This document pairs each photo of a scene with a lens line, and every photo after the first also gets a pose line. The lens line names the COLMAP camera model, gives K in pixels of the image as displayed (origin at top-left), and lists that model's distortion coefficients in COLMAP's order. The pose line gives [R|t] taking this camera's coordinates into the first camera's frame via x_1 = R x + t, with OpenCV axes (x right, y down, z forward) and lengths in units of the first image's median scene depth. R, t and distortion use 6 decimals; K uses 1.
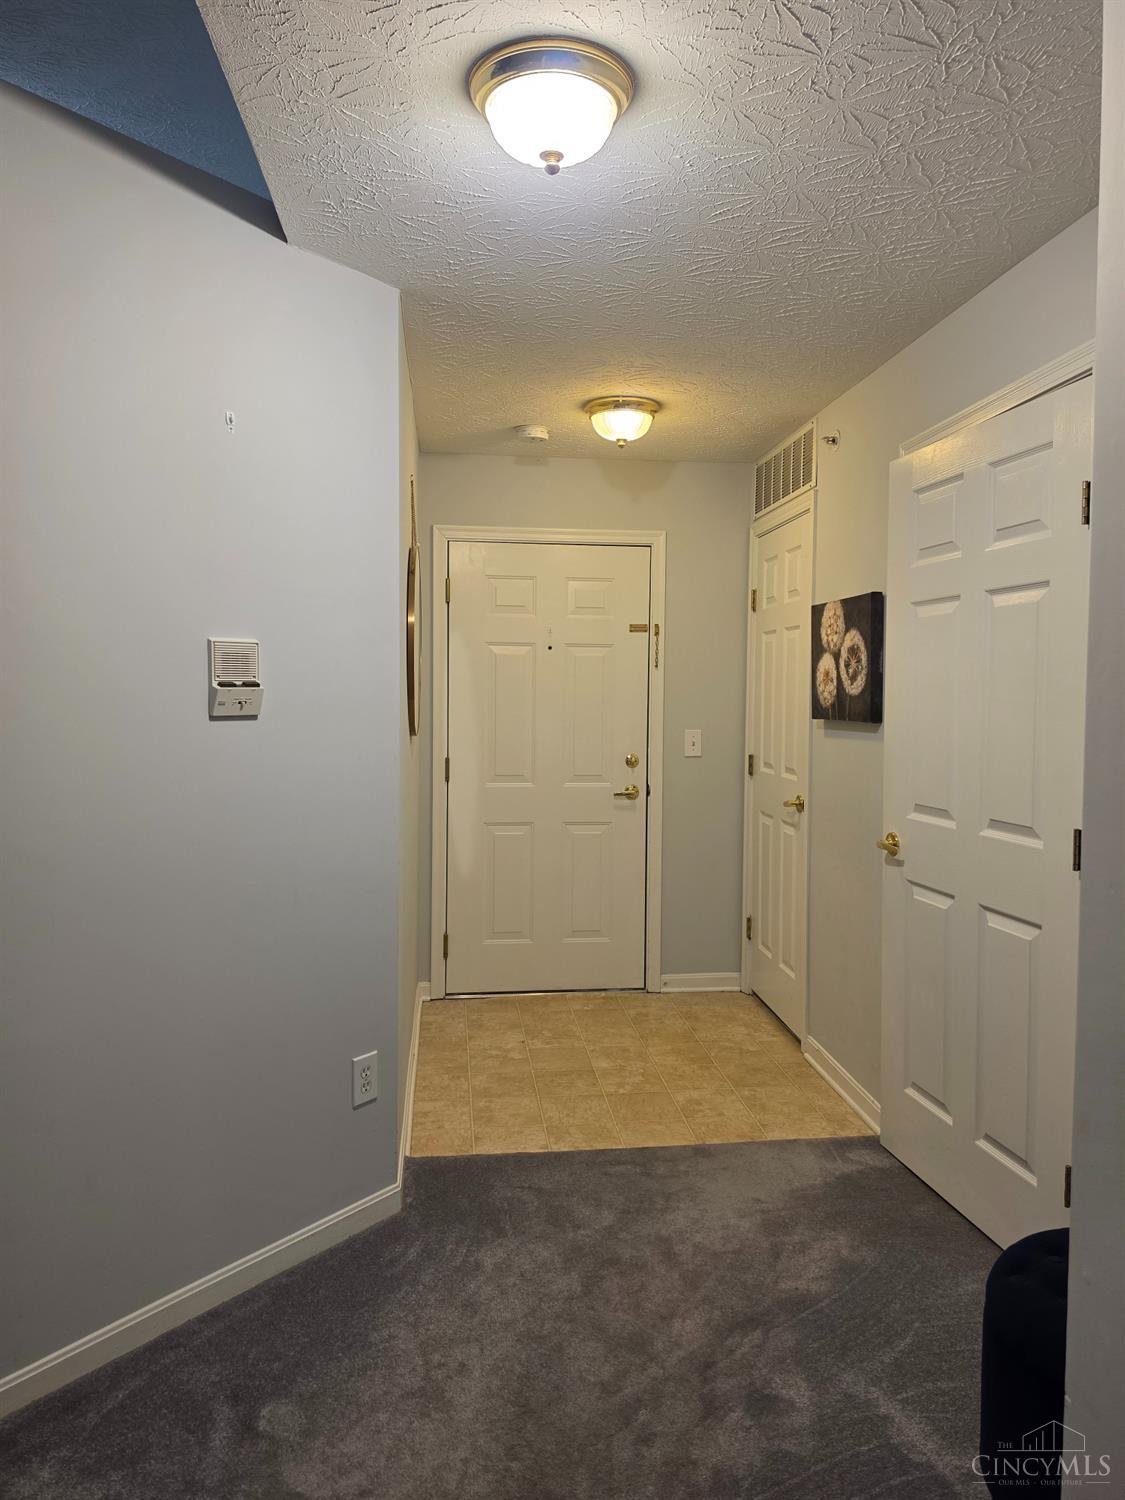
lens RADIAL K [[1033.7, 0, 557.4], [0, 1033.7, 743.2], [0, 0, 1]] dist [0.005585, -0.037361]
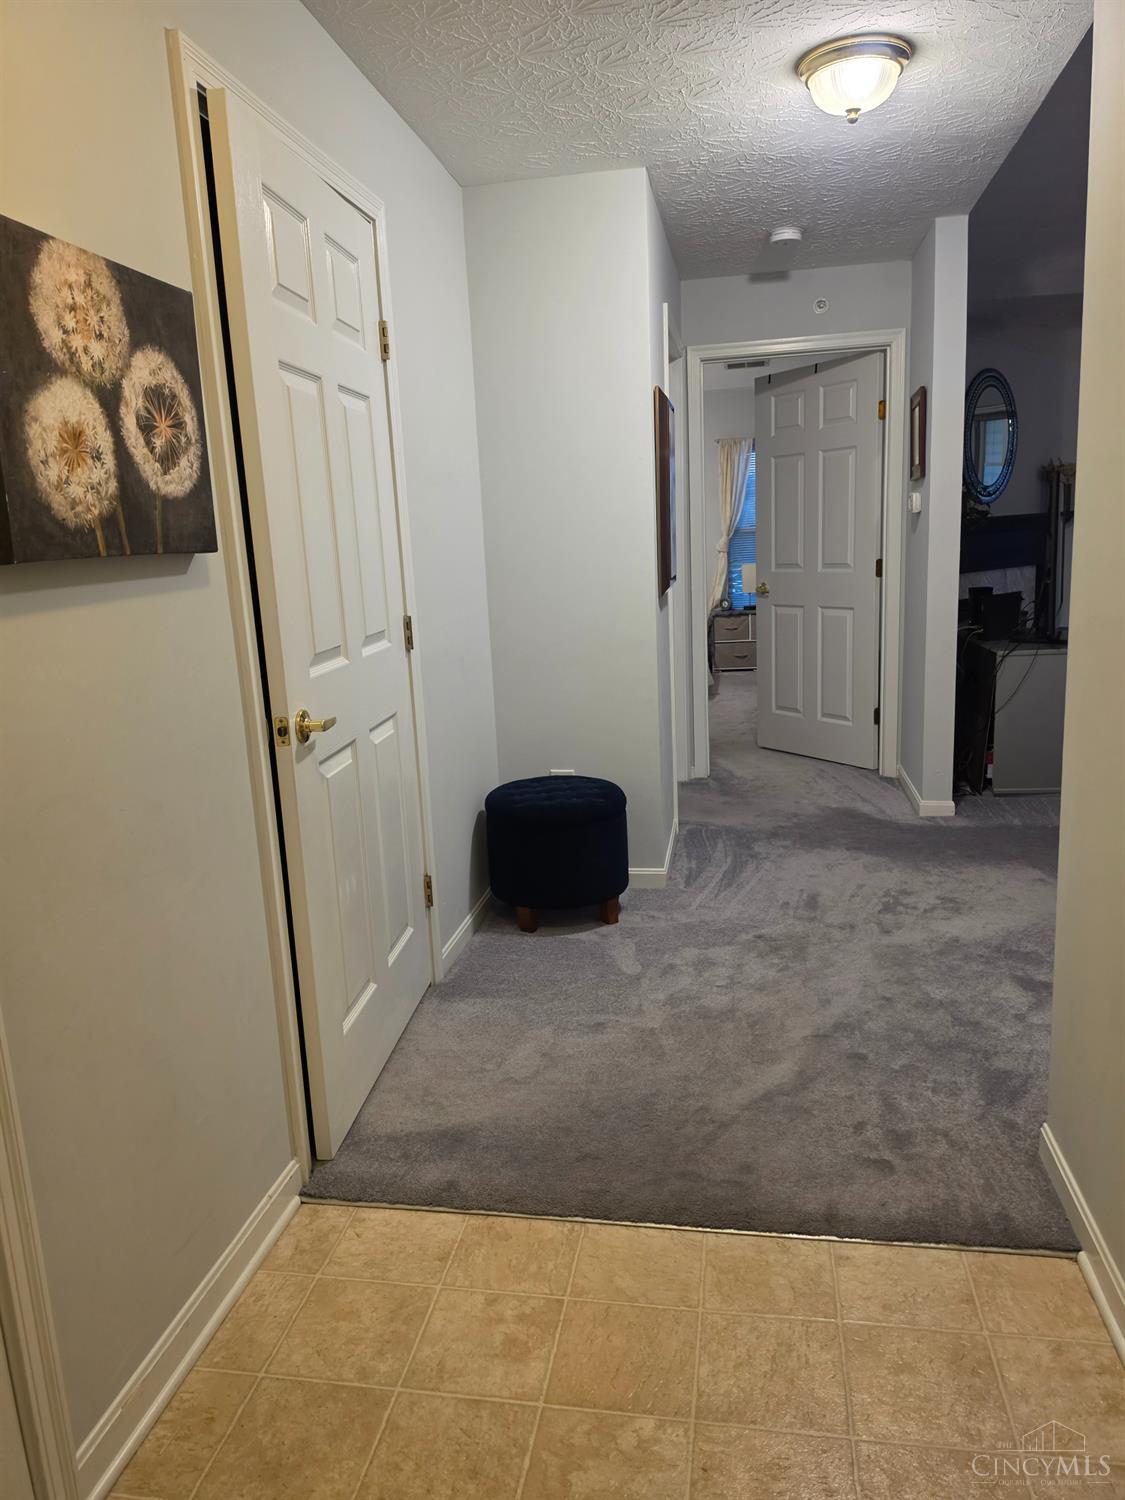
lens RADIAL K [[1033.7, 0, 557.4], [0, 1033.7, 743.2], [0, 0, 1]] dist [0.005585, -0.037361]
pose [[-0.958217, -0.016126, 0.285587, -0.018706], [0.057834, 0.966868, 0.248641, -0.043113], [-0.280134, 0.254769, -0.925537, 1.364747]]
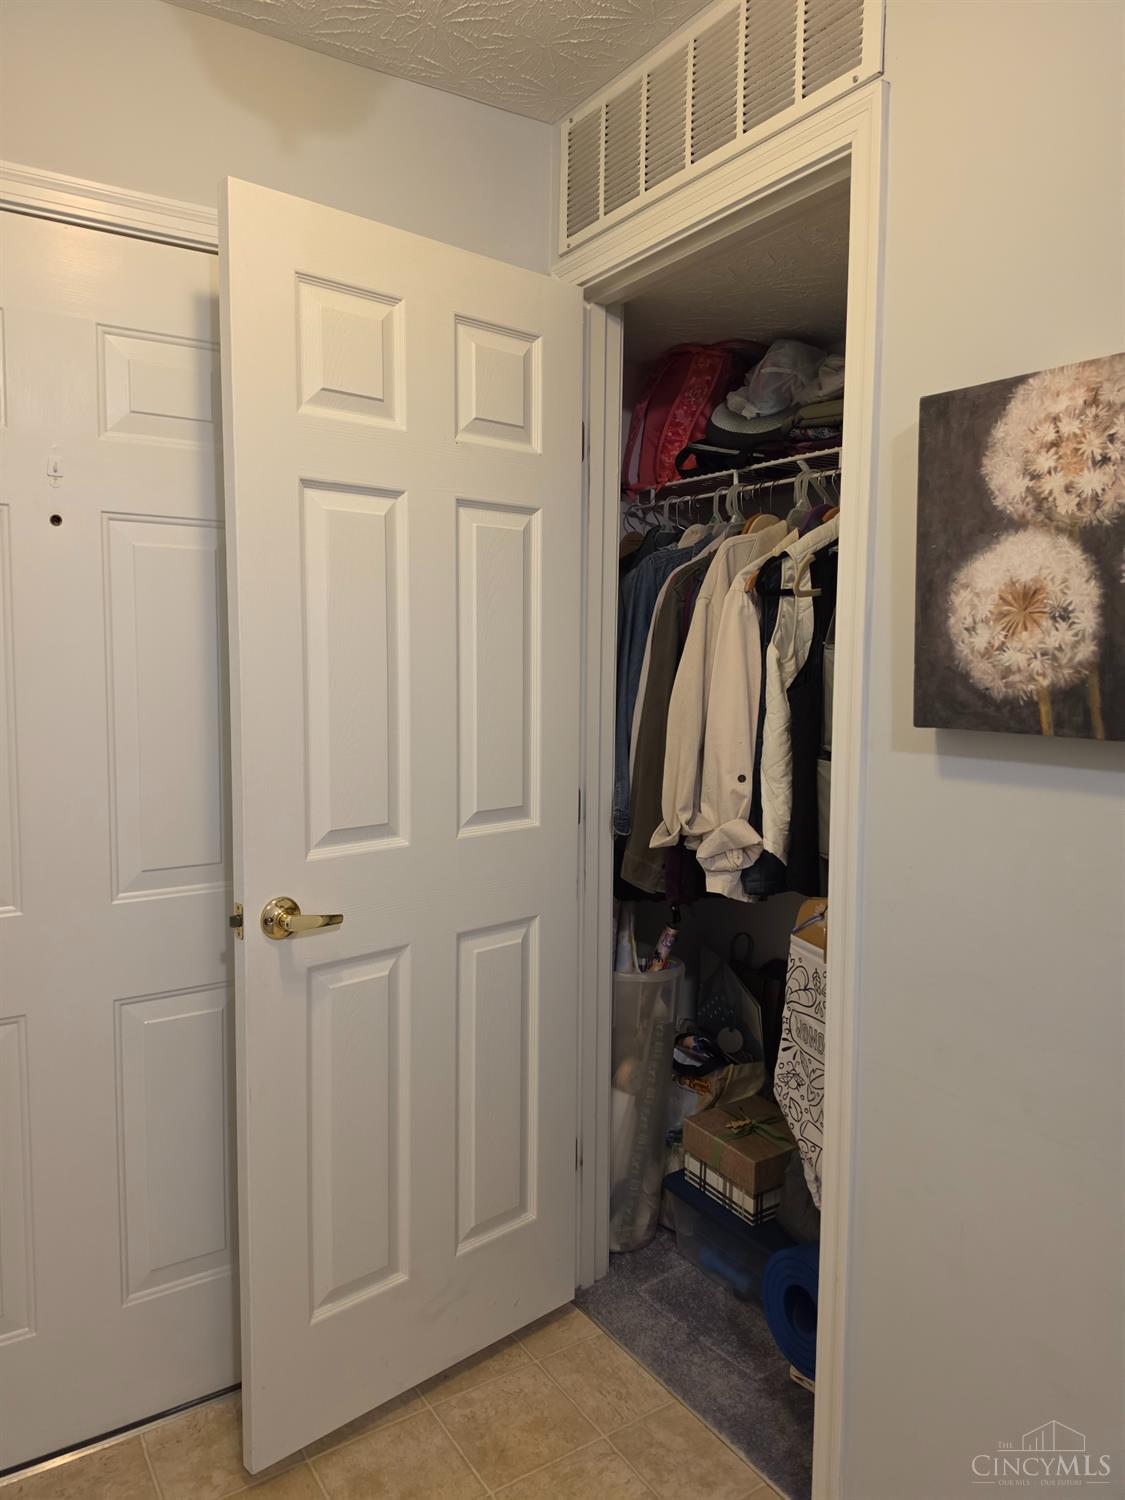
lens RADIAL K [[1033.7, 0, 557.4], [0, 1033.7, 743.2], [0, 0, 1]] dist [0.005585, -0.037361]
pose [[0.892103, -0.039605, 0.450093, -0.020736], [0.019359, 0.998587, 0.049496, -0.040518], [-0.451417, -0.035442, 0.891609, 0.794794]]
